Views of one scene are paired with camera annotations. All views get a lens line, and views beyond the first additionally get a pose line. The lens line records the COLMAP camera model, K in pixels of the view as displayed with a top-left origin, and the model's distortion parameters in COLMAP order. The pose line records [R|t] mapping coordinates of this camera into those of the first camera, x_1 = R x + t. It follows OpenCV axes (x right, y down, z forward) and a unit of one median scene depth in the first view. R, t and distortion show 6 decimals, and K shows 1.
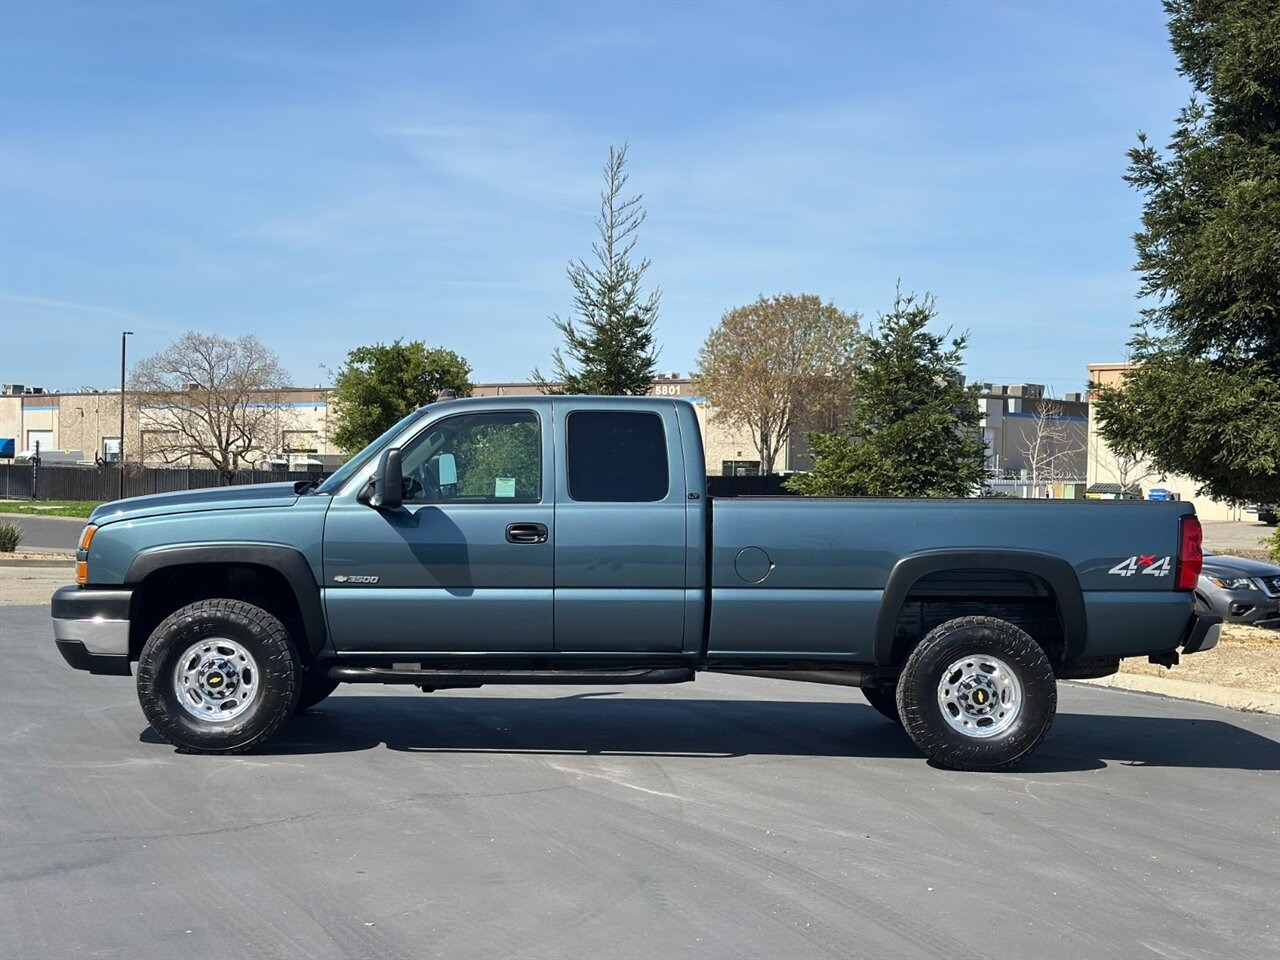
lens RADIAL K [[1780.1, 0, 634.5], [0, 1780.1, 481.2], [0, 0, 1]] dist [0.121103, 0.000000]
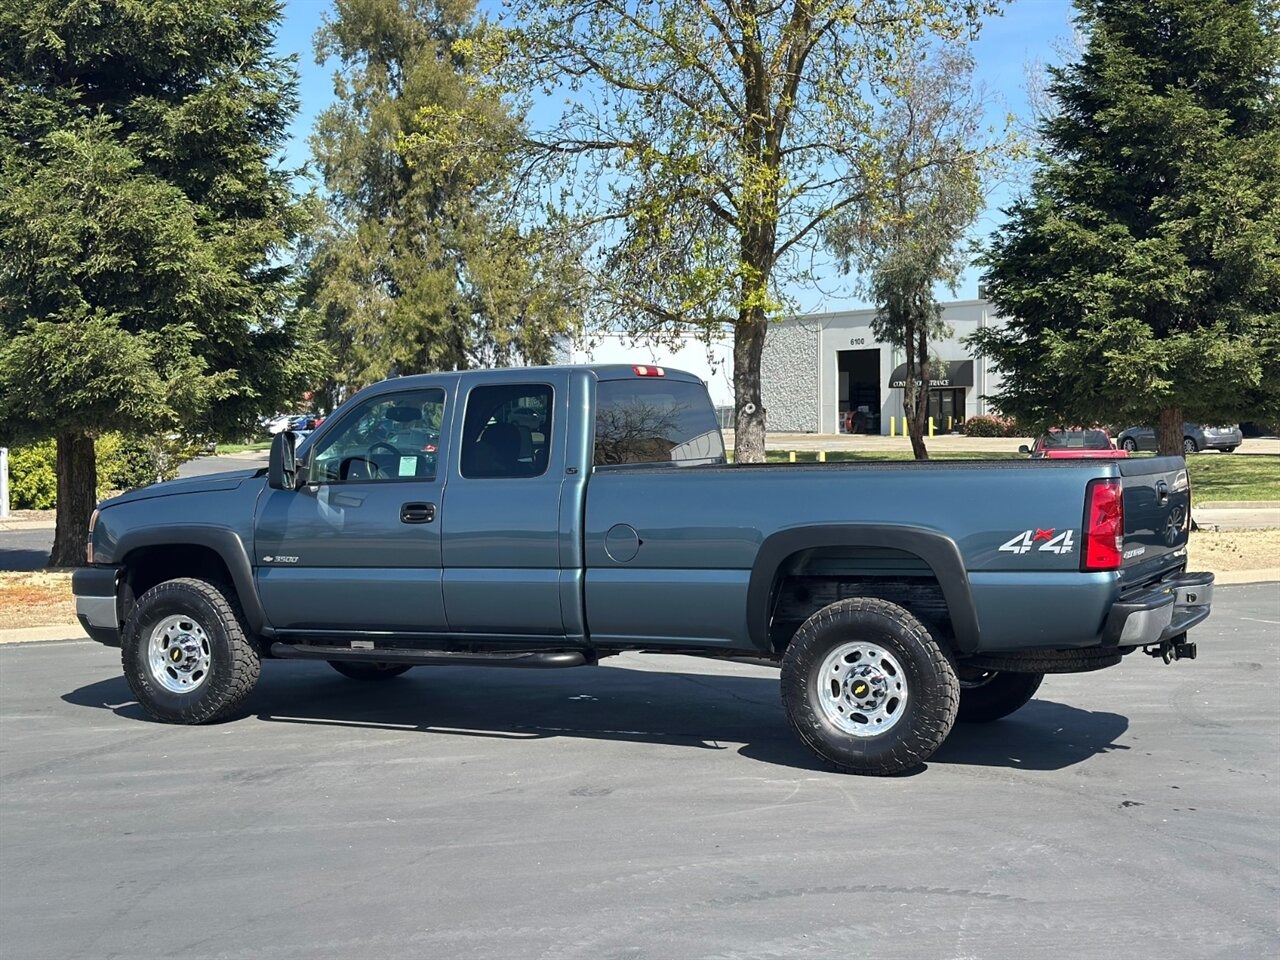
lens RADIAL K [[1780.1, 0, 649.6], [0, 1780.1, 479.6], [0, 0, 1]] dist [0.121103, 0.000000]
pose [[0.269703, -0.060606, 0.961035, -1.020756], [0.018737, 0.998159, 0.057689, -0.043808], [-0.962761, 0.002448, 0.270342, 0.740687]]
